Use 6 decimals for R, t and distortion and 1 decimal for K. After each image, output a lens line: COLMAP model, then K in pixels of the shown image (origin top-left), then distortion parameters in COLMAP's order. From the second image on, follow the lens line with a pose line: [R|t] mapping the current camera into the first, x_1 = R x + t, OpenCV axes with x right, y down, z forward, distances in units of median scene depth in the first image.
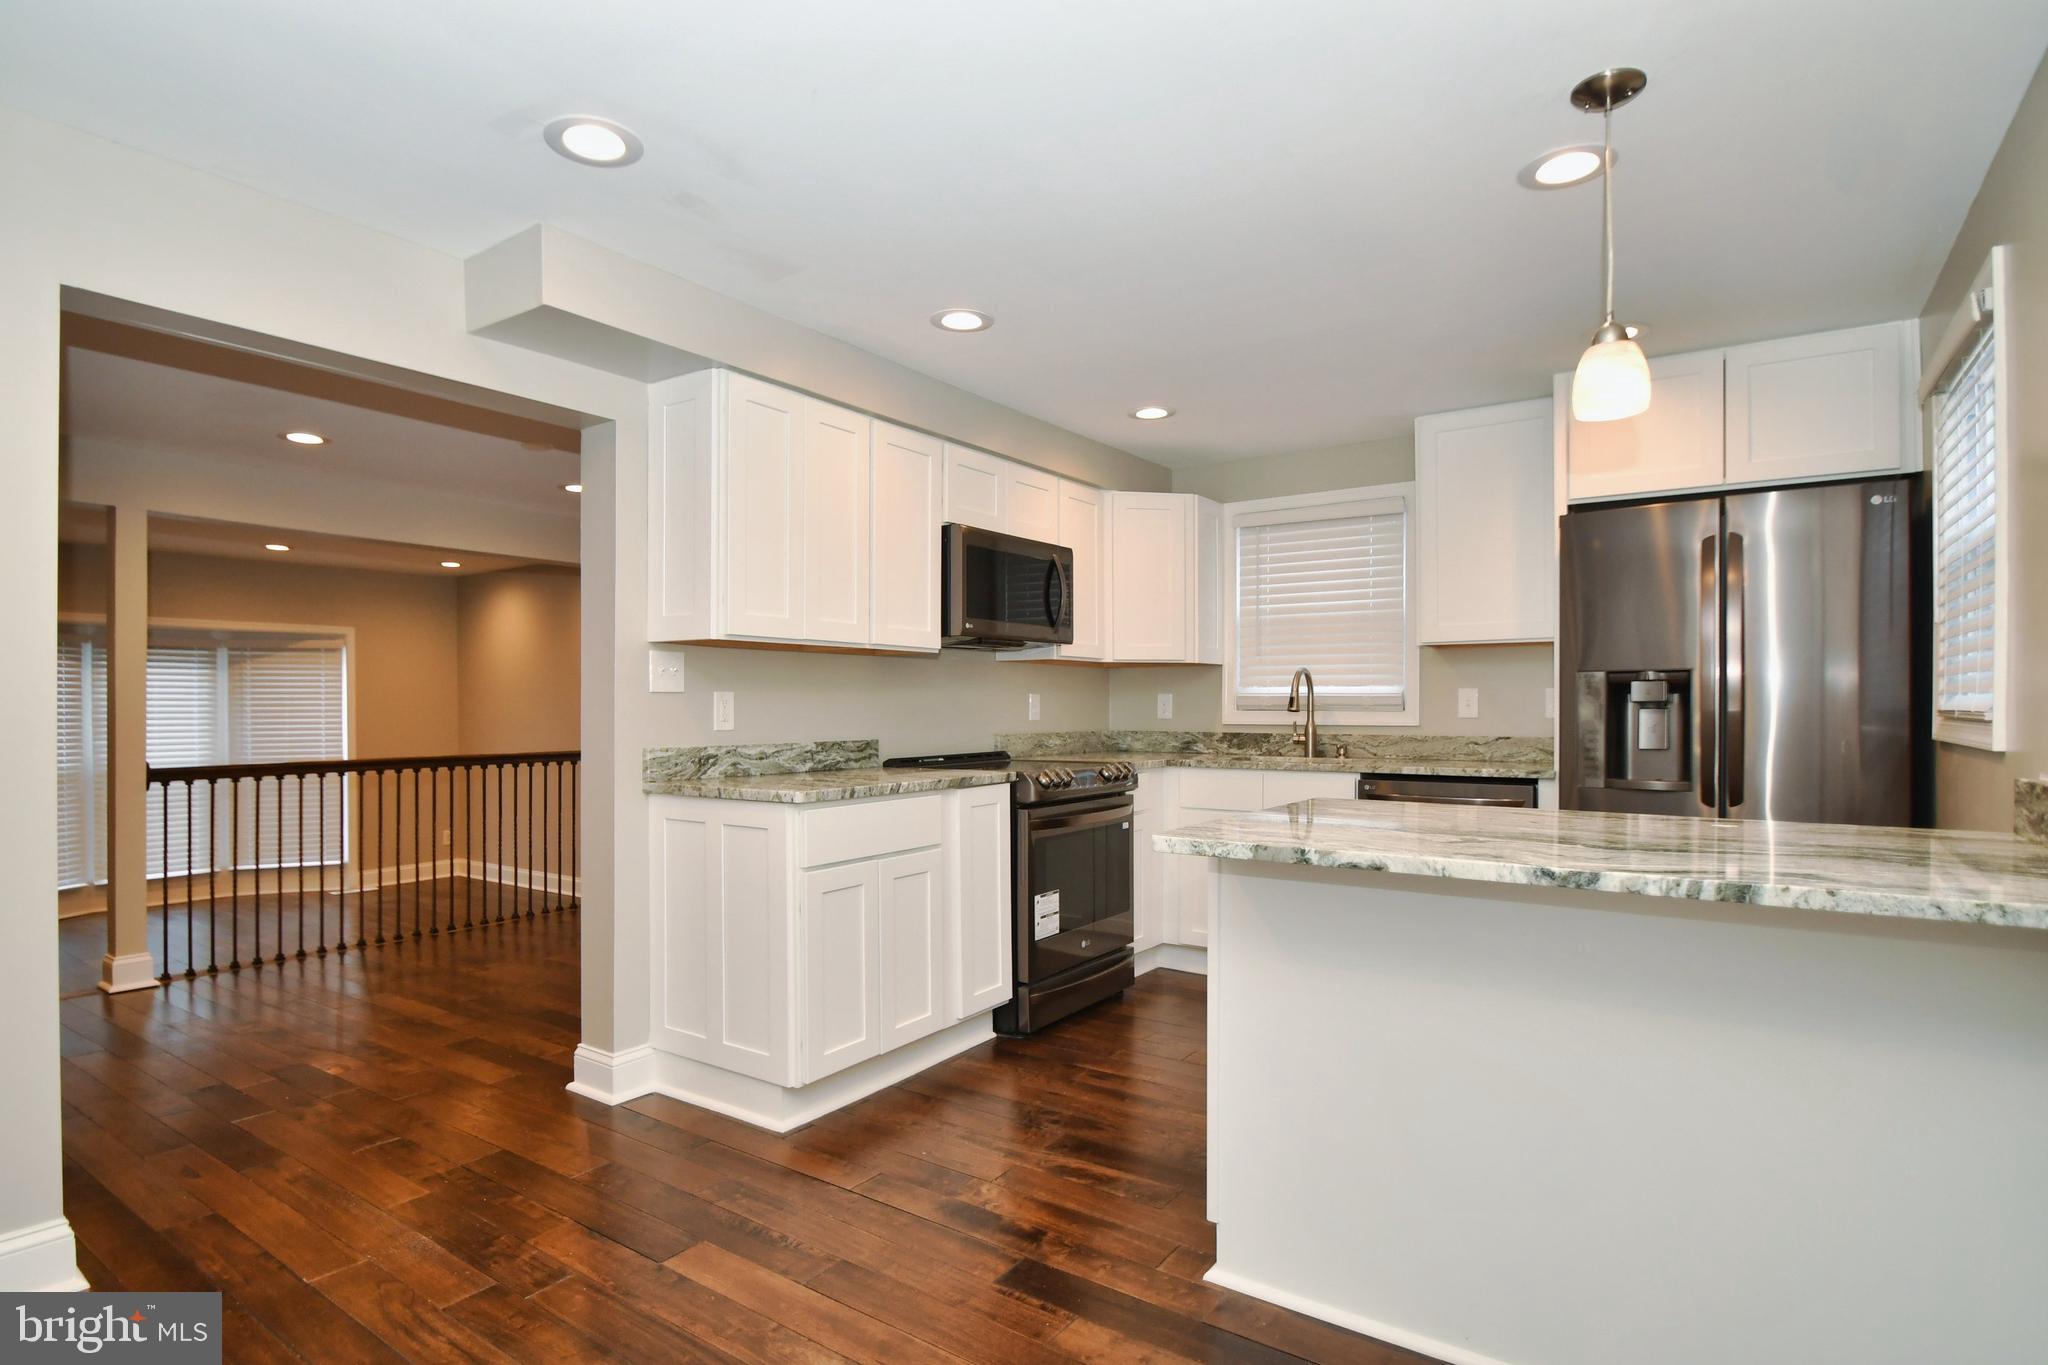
lens RADIAL K [[1035.5, 0, 1028.7], [0, 1035.5, 703.0], [0, 0, 1]] dist [0.000418, 0.000158]
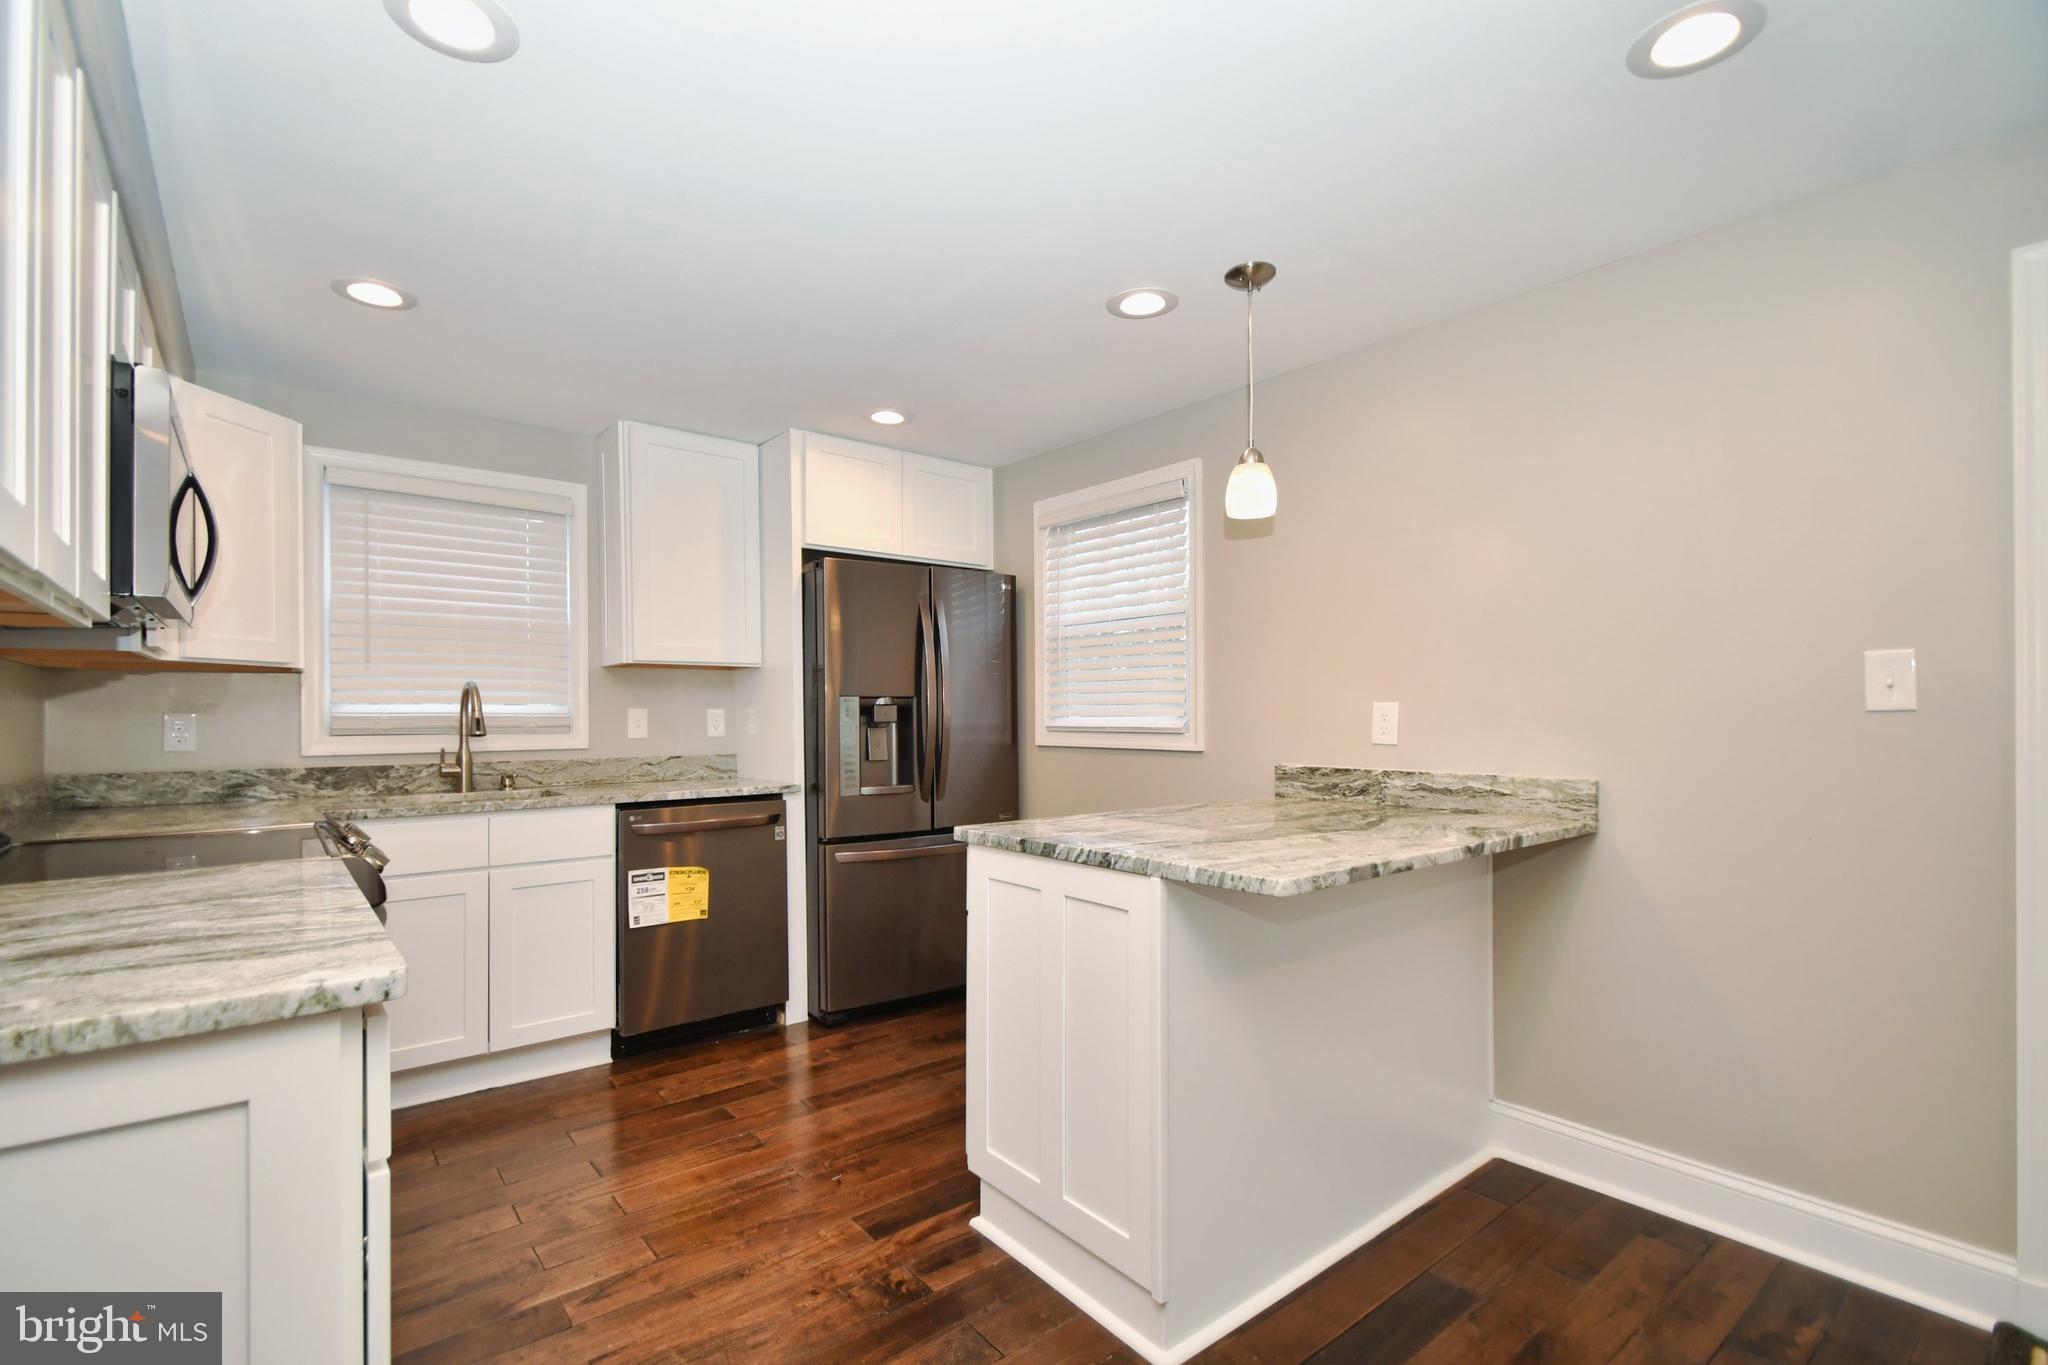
lens RADIAL K [[882.3, 0, 1005.5], [0, 882.3, 713.4], [0, 0, 1]] dist [0.000412, -0.000669]
pose [[0.300003, 0.002730, 0.953934, -0.264532], [0.003626, 0.999985, -0.004002, -0.004907], [-0.953931, 0.004659, 0.299989, 0.394164]]
